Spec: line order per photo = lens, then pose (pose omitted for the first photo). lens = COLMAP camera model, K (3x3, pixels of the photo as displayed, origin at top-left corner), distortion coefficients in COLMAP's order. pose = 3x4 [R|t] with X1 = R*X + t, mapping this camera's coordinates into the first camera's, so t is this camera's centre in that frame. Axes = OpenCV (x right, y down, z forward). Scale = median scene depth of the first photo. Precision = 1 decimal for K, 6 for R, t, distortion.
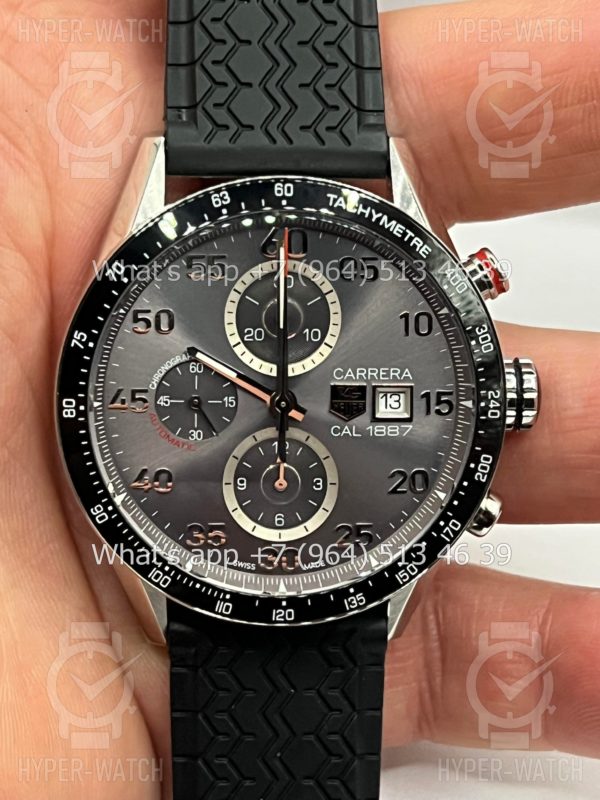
lens RADIAL K [[1887.0, 0, 300.0], [0, 1887.0, 400.0], [0, 0, 1]] dist [0.201757, 0.078189]
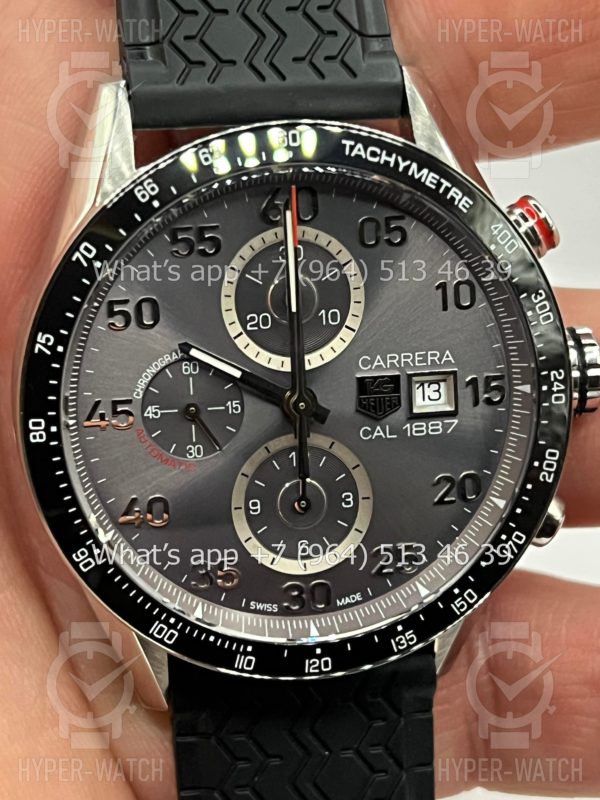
lens RADIAL K [[1887.0, 0, 300.0], [0, 1887.0, 400.0], [0, 0, 1]] dist [0.201757, 0.078189]
pose [[0.993748, -0.071221, 0.085983, -0.078187], [0.069334, 0.997287, 0.024743, -0.019977], [-0.087512, -0.018627, 0.995989, 0.196487]]
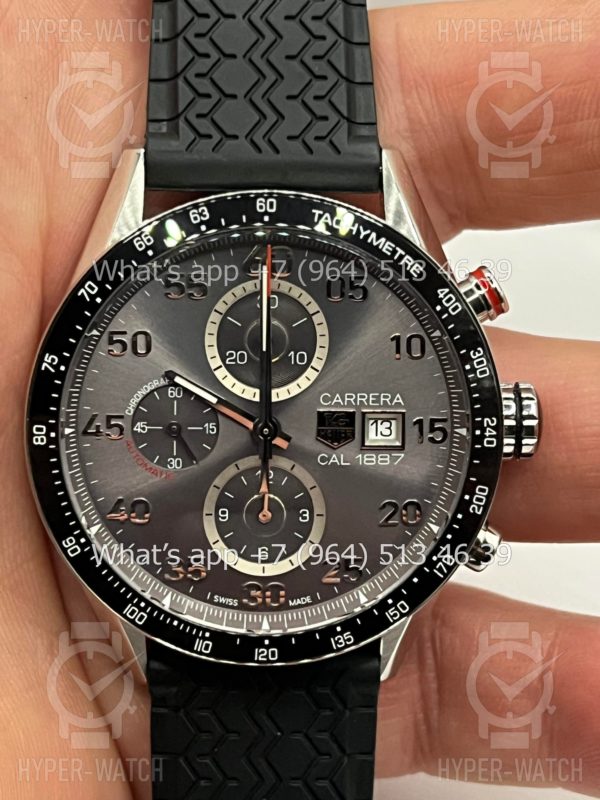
lens RADIAL K [[1887.0, 0, 300.0], [0, 1887.0, 400.0], [0, 0, 1]] dist [0.201757, 0.078189]
pose [[0.999424, 0.003547, -0.033752, 0.039573], [-0.003685, 0.999985, -0.004029, -0.009651], [0.033737, 0.004152, 0.999422, 0.054466]]
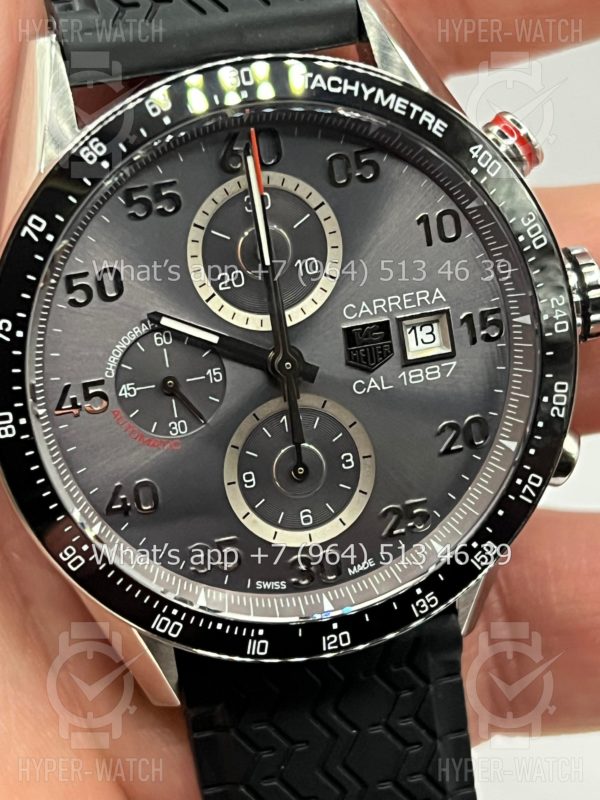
lens RADIAL K [[1887.0, 0, 300.0], [0, 1887.0, 400.0], [0, 0, 1]] dist [0.201757, 0.078189]
pose [[0.977816, -0.184889, 0.098448, -0.079337], [0.180386, 0.982172, 0.052908, -0.022738], [-0.106475, -0.033976, 0.993735, 0.257816]]
